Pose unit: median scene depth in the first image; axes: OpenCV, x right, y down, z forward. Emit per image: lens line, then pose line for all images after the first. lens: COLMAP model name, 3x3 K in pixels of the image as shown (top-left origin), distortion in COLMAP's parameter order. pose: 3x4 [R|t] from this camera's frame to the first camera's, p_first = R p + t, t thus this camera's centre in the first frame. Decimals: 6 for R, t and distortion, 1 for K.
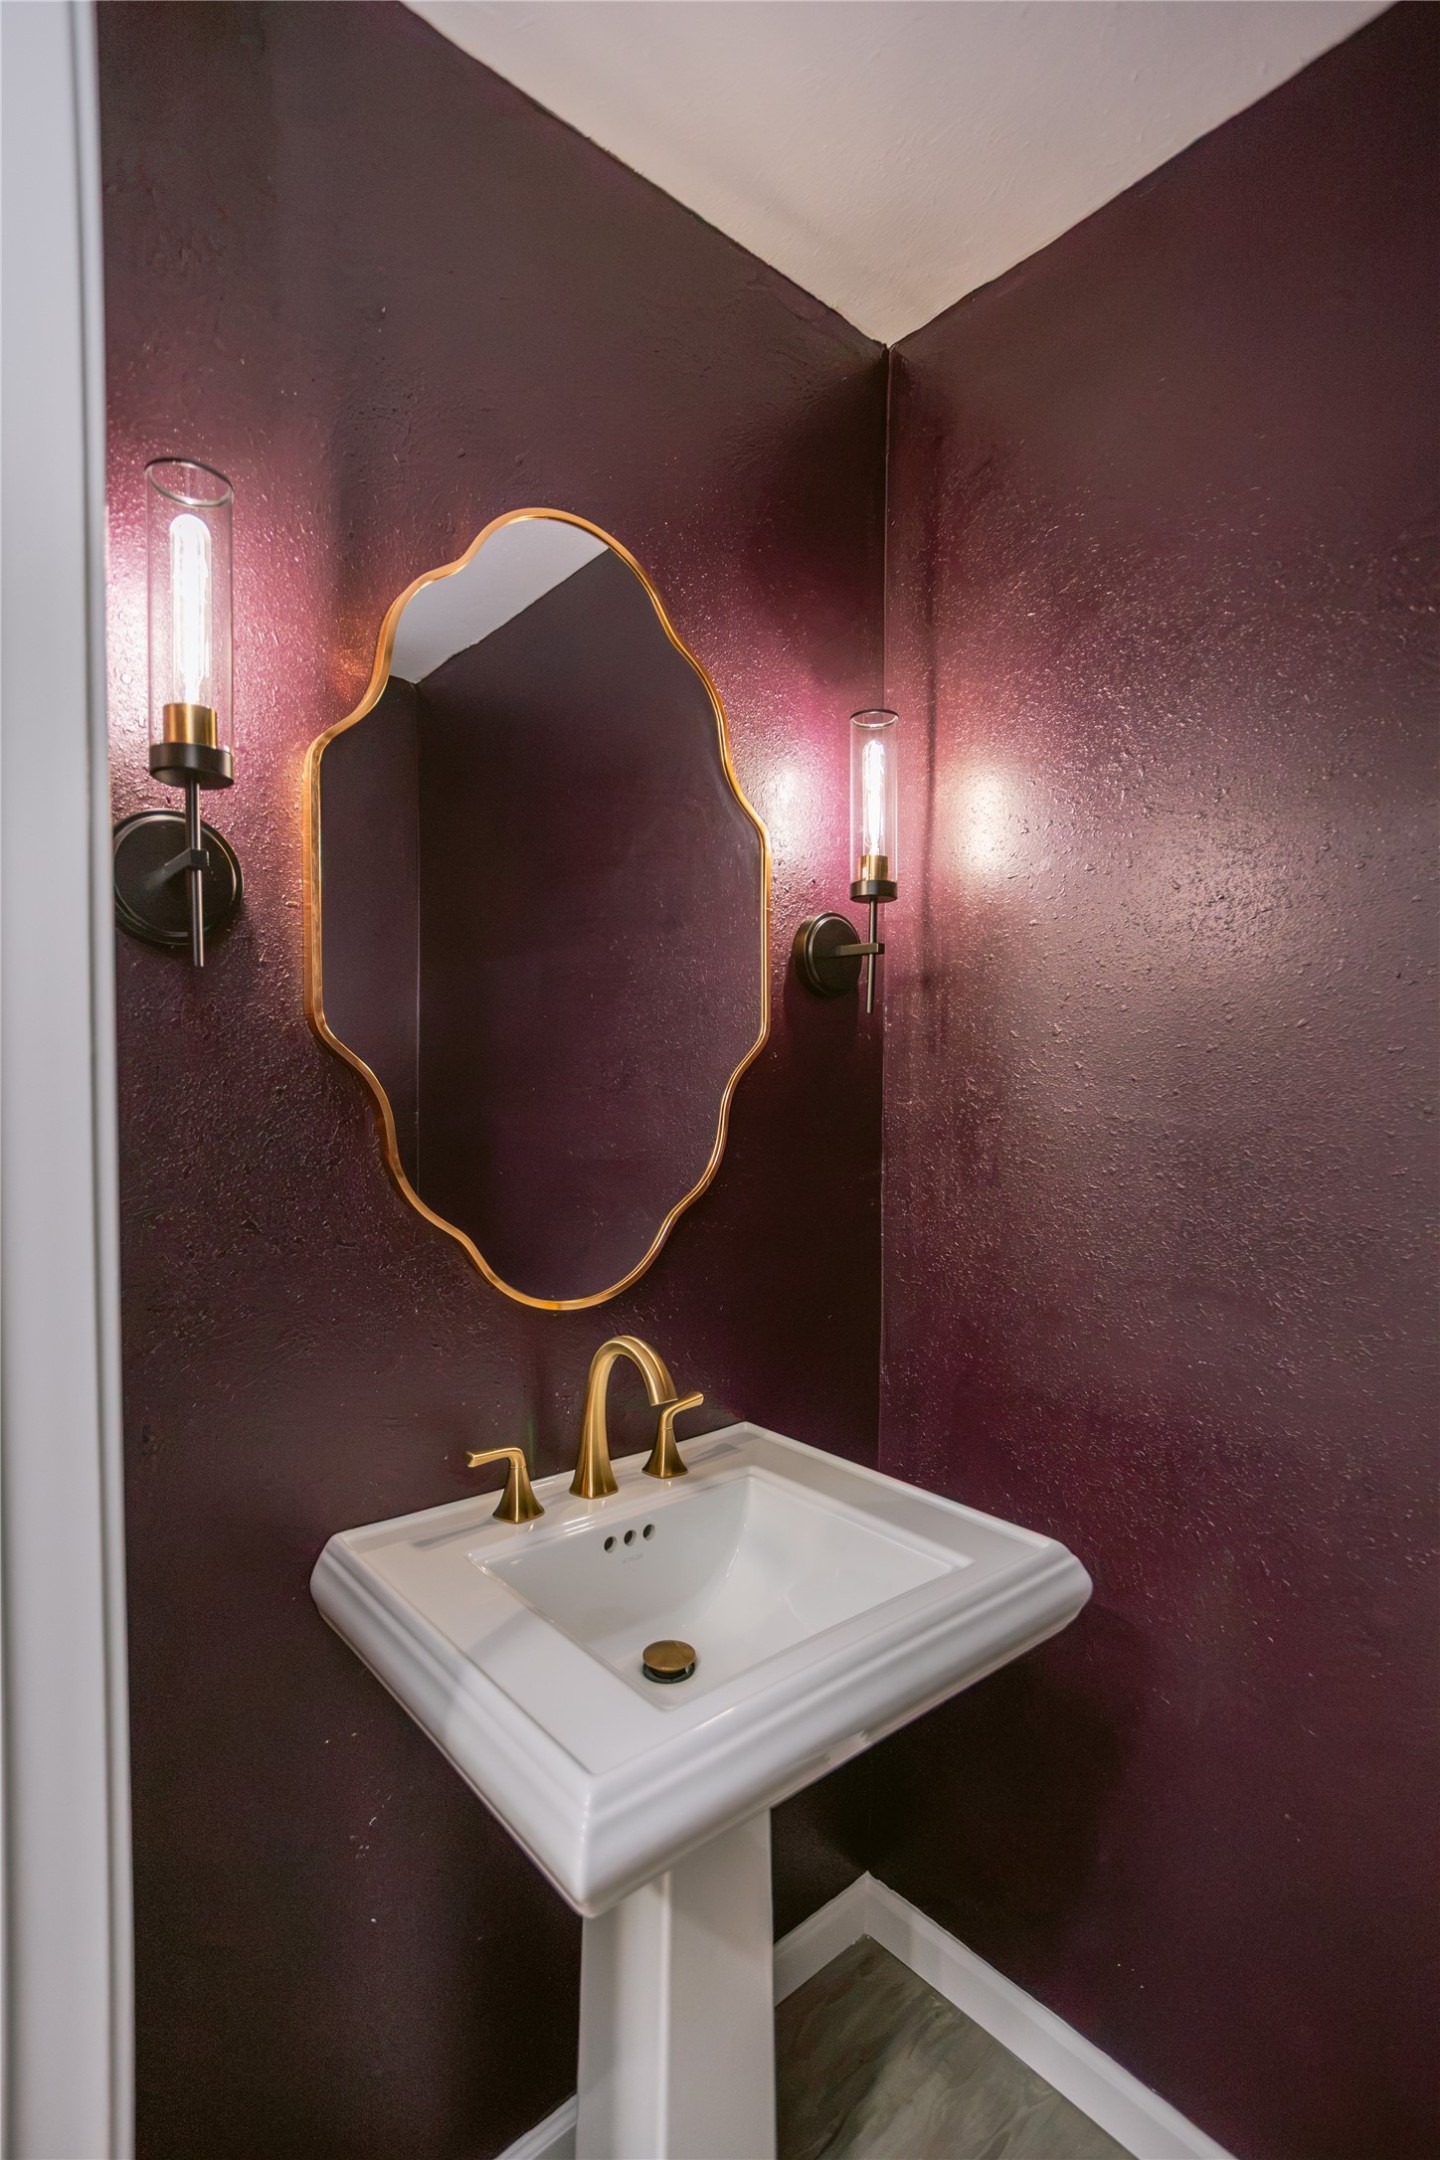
lens RADIAL K [[1037.1, 0, 717.8], [0, 1037.1, 1107.5], [0, 0, 1]] dist [-0.051300, 0.027354]
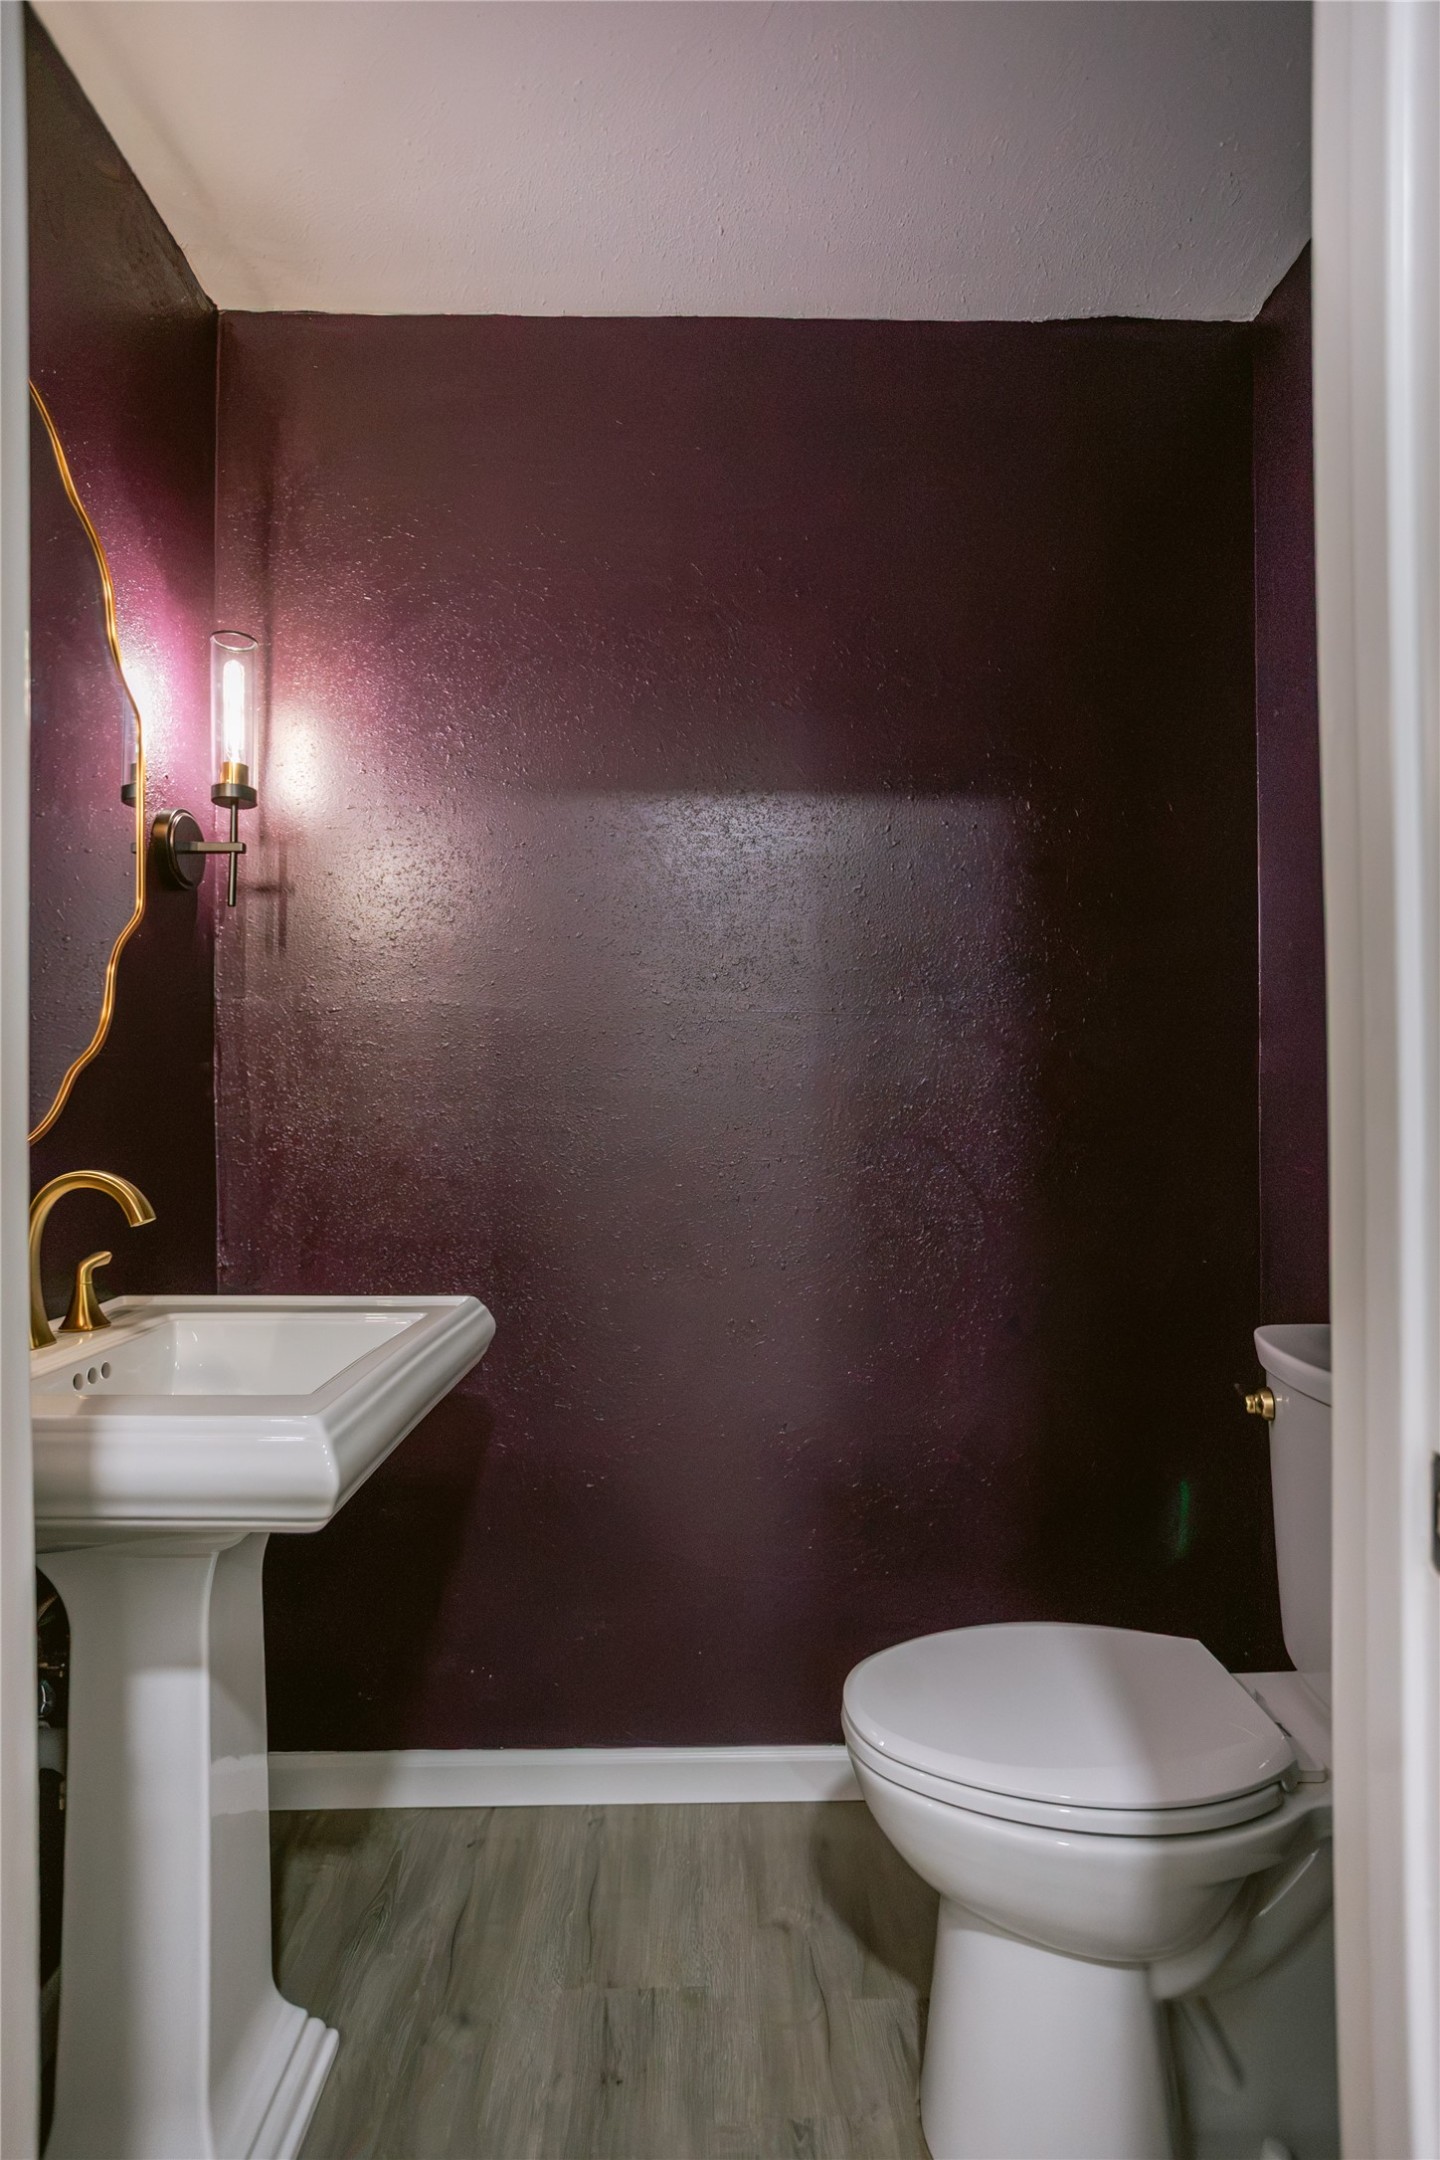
lens RADIAL K [[1037.1, 0, 717.8], [0, 1037.1, 1107.5], [0, 0, 1]] dist [-0.051300, 0.027354]
pose [[0.624019, -0.015963, 0.781246, -0.382180], [0.042140, 0.999024, -0.013247, 0.157407], [-0.780272, 0.041188, 0.624082, -0.070325]]
